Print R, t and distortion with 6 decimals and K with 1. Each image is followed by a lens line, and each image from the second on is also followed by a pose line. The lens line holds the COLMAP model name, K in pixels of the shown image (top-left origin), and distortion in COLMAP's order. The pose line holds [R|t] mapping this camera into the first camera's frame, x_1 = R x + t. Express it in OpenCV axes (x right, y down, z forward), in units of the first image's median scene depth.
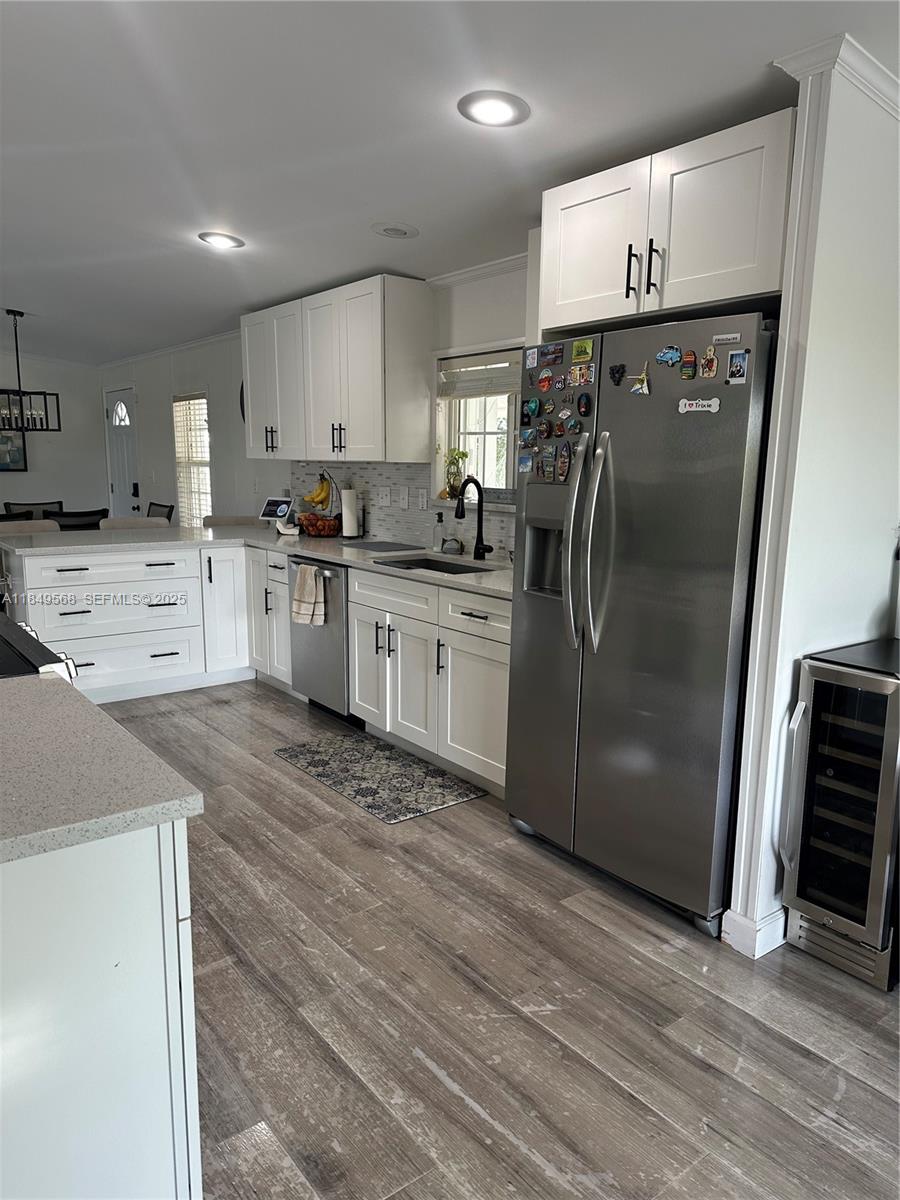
lens RADIAL K [[847.2, 0, 450.0], [0, 847.2, 600.0], [0, 0, 1]] dist [0.049503, -0.063236]
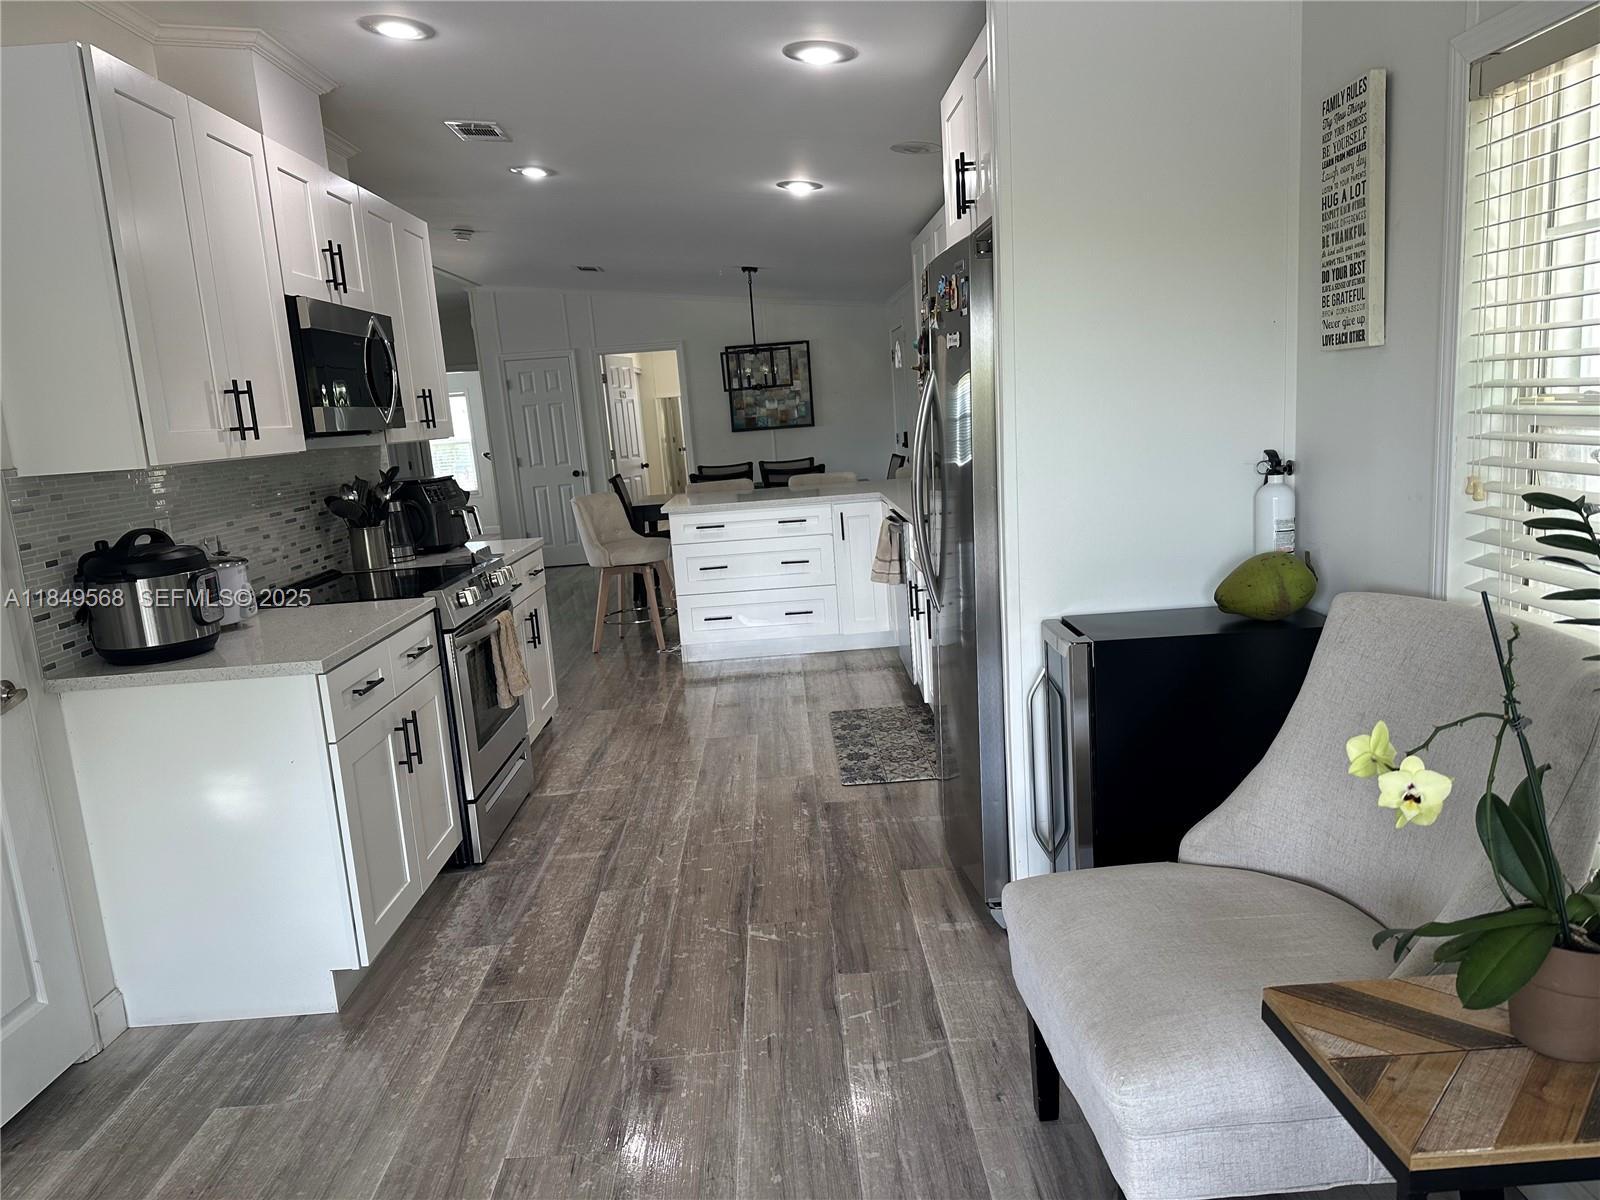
lens RADIAL K [[1124.1, 0, 800.0], [0, 1124.1, 600.0], [0, 0, 1]] dist [0.203867, -0.254432]
pose [[0.805788, 0.039043, -0.590916, 0.736210], [-0.025545, 0.999187, 0.031184, 0.013250], [0.591653, -0.010033, 0.806130, -0.084879]]
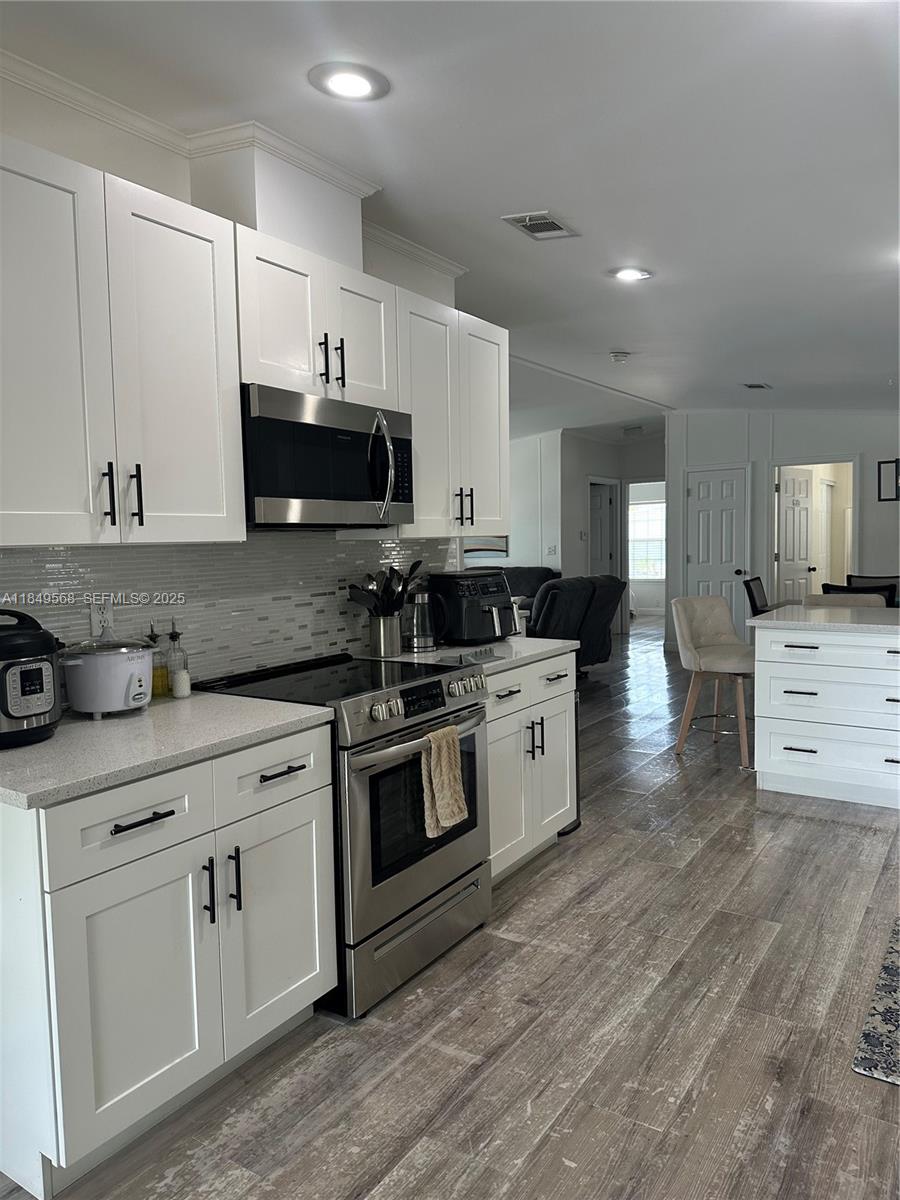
lens RADIAL K [[847.2, 0, 450.0], [0, 847.2, 600.0], [0, 0, 1]] dist [0.049503, -0.063236]
pose [[0.327208, 0.063188, -0.942837, 0.489160], [-0.139933, 0.990001, 0.017786, -0.075659], [0.934534, 0.126114, 0.332779, 0.499300]]
